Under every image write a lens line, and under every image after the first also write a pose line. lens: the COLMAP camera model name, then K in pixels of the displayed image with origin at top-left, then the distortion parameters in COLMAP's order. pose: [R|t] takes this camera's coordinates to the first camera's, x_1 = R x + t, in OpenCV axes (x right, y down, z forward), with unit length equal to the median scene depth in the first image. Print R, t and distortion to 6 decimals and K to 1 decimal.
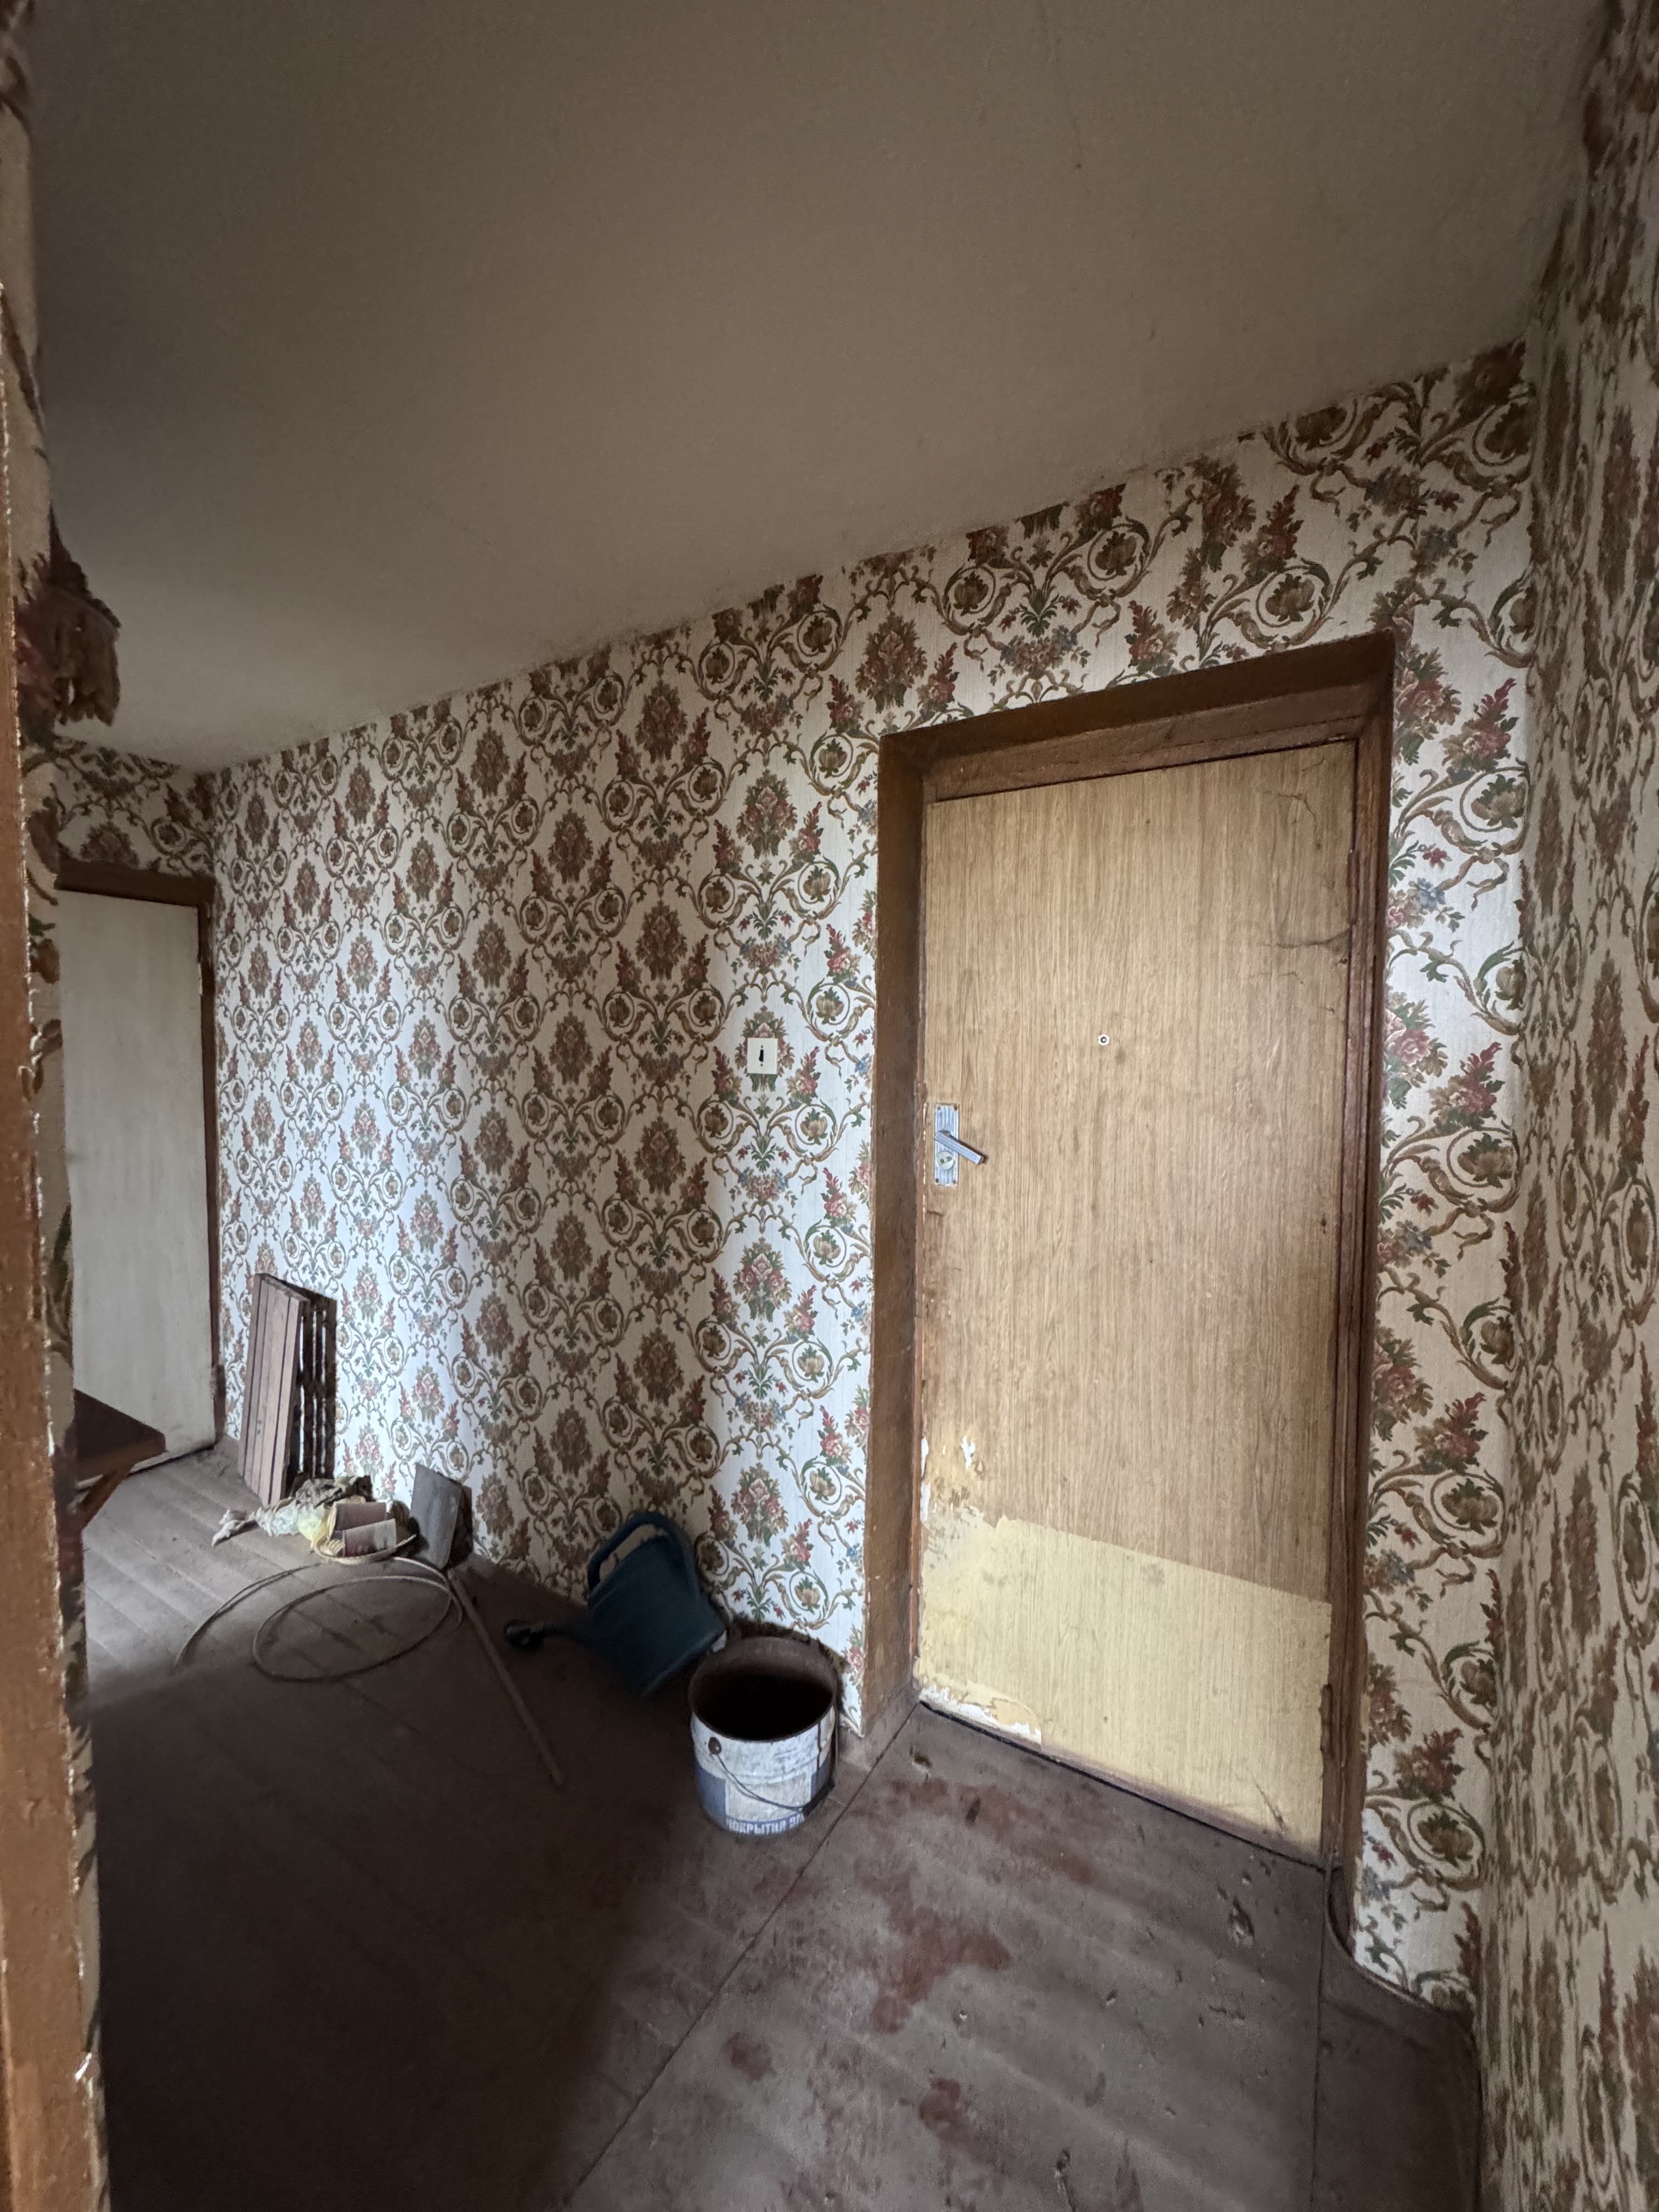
lens RADIAL K [[879.5, 0, 832.5], [0, 879.5, 1112.2], [0, 0, 1]] dist [-0.003451, 0.000806]
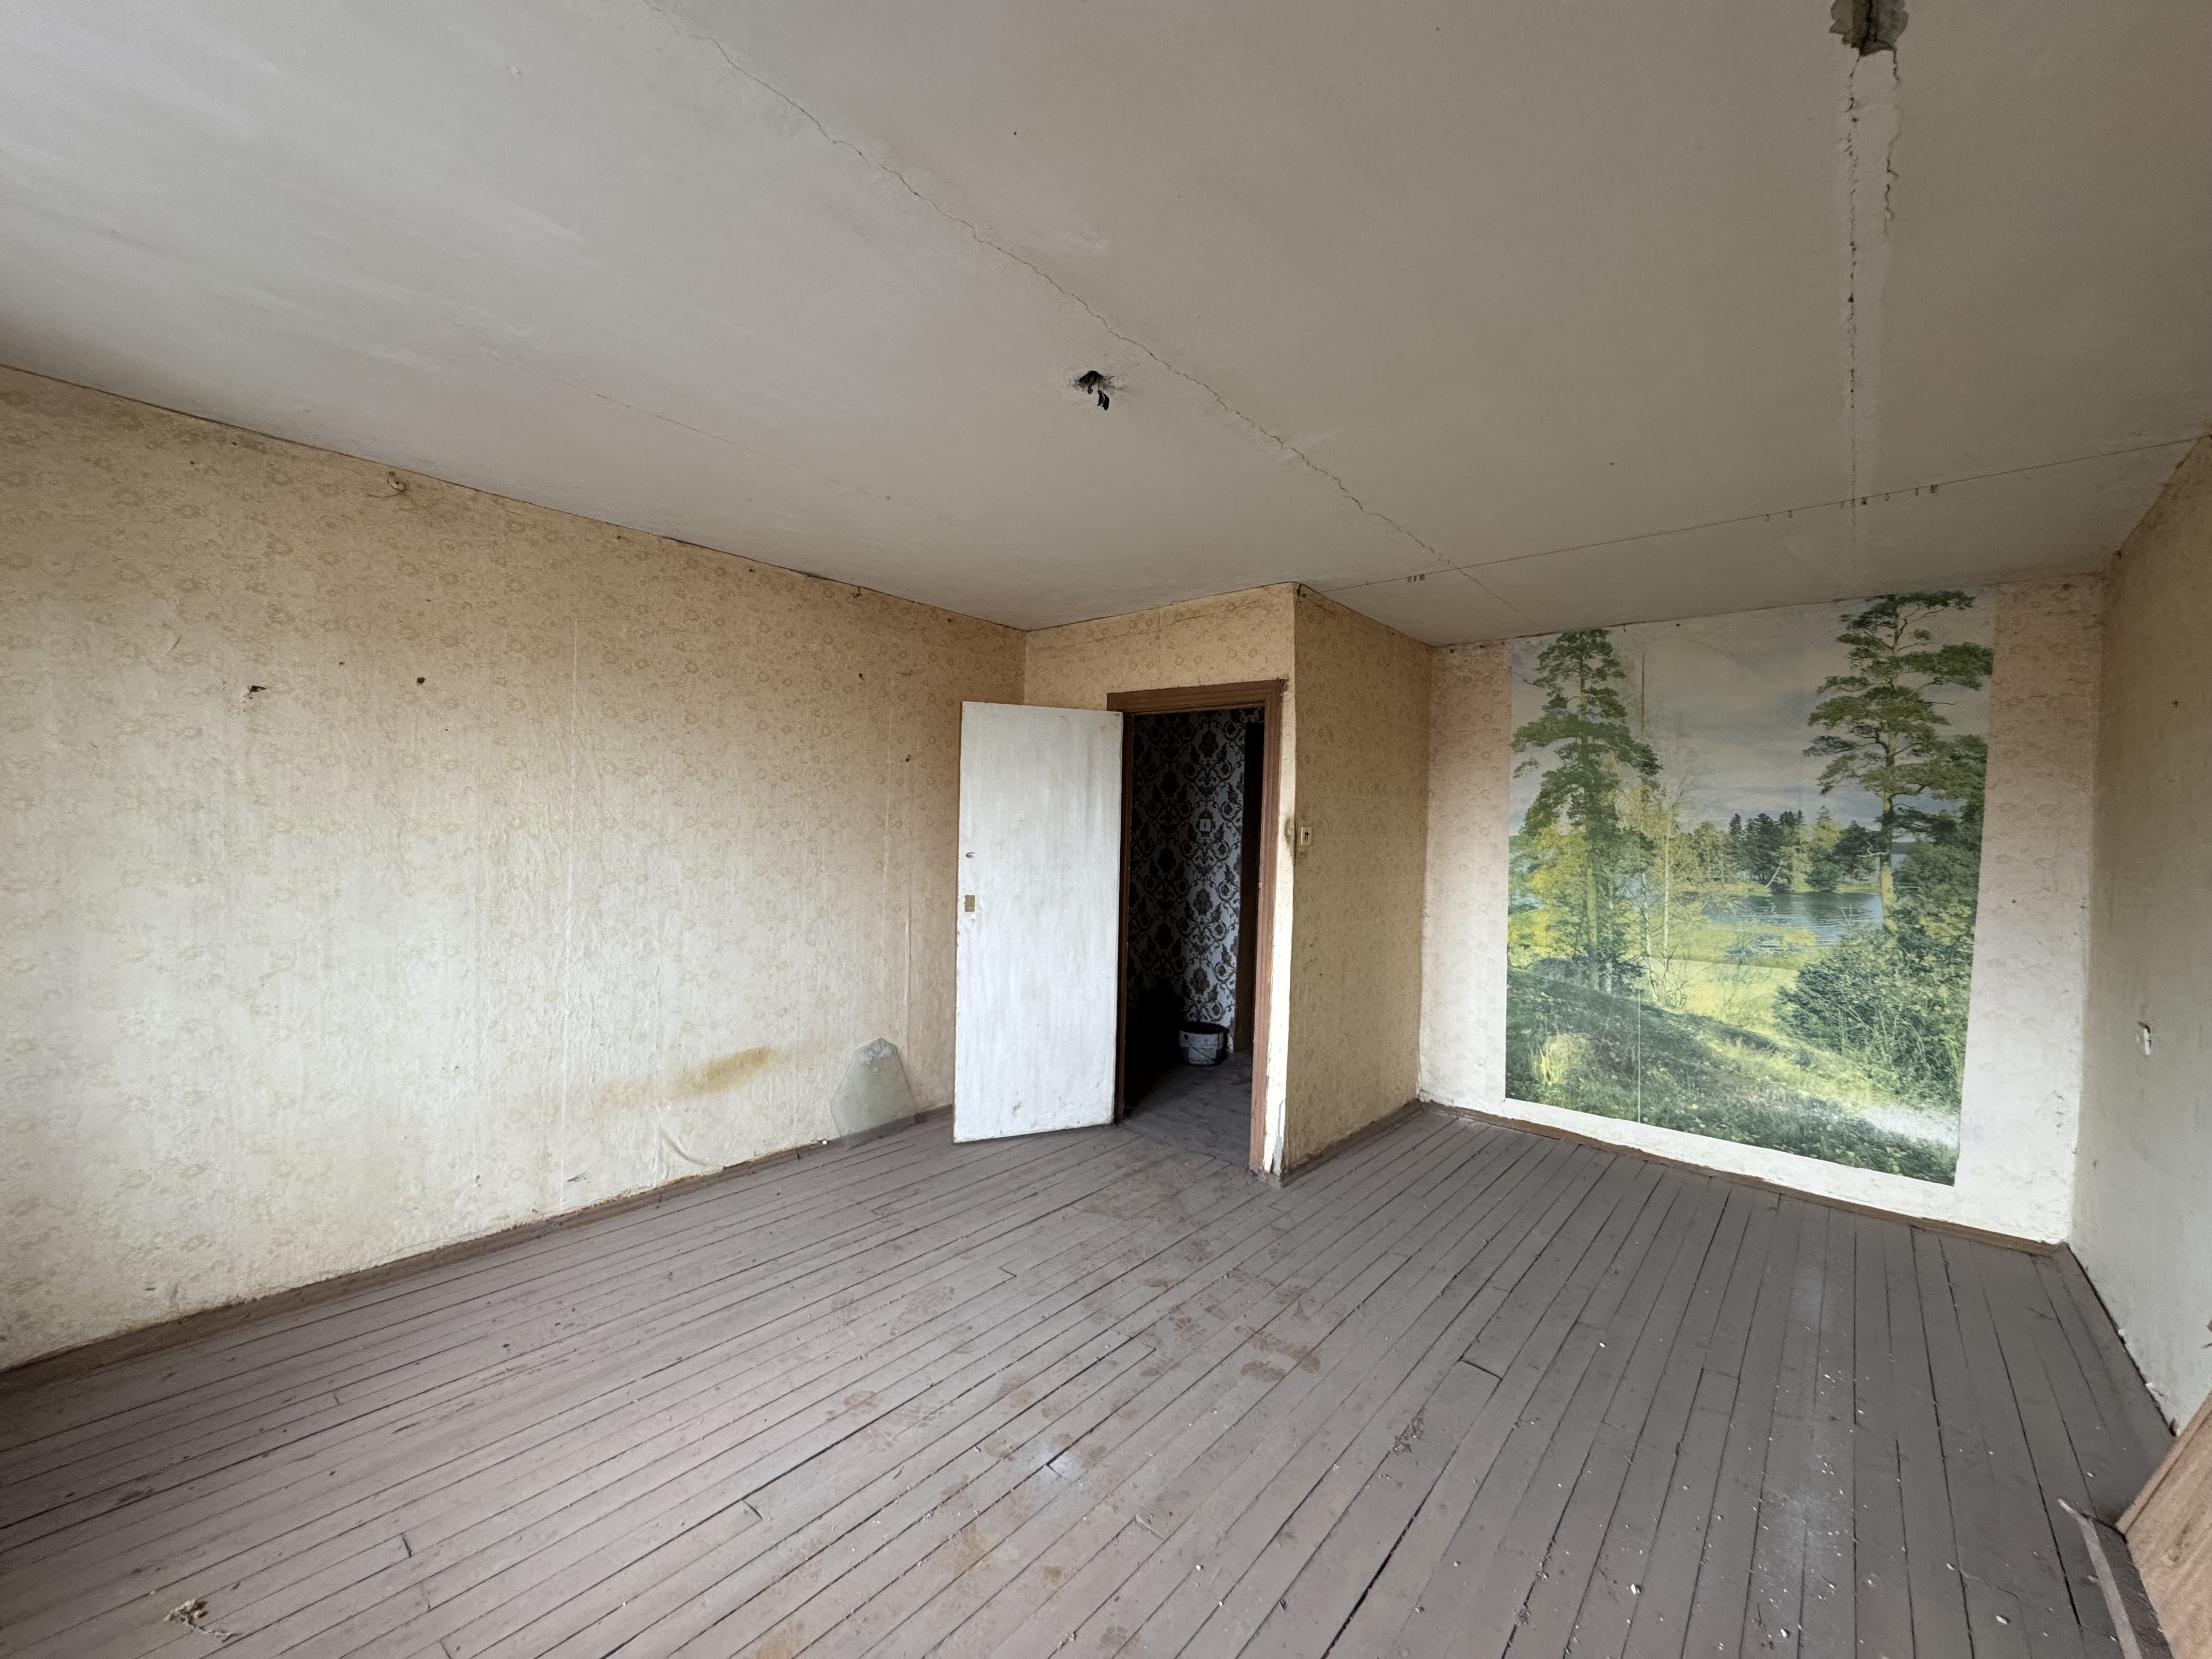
lens RADIAL K [[879.5, 0, 1104.6], [0, 879.5, 822.0], [0, 0, 1]] dist [-0.003451, 0.000806]
pose [[0.985123, 0.021296, -0.170524, 0.089057], [-0.032016, 0.997663, -0.060363, 0.111765], [0.168840, 0.064924, 0.983503, -1.917928]]
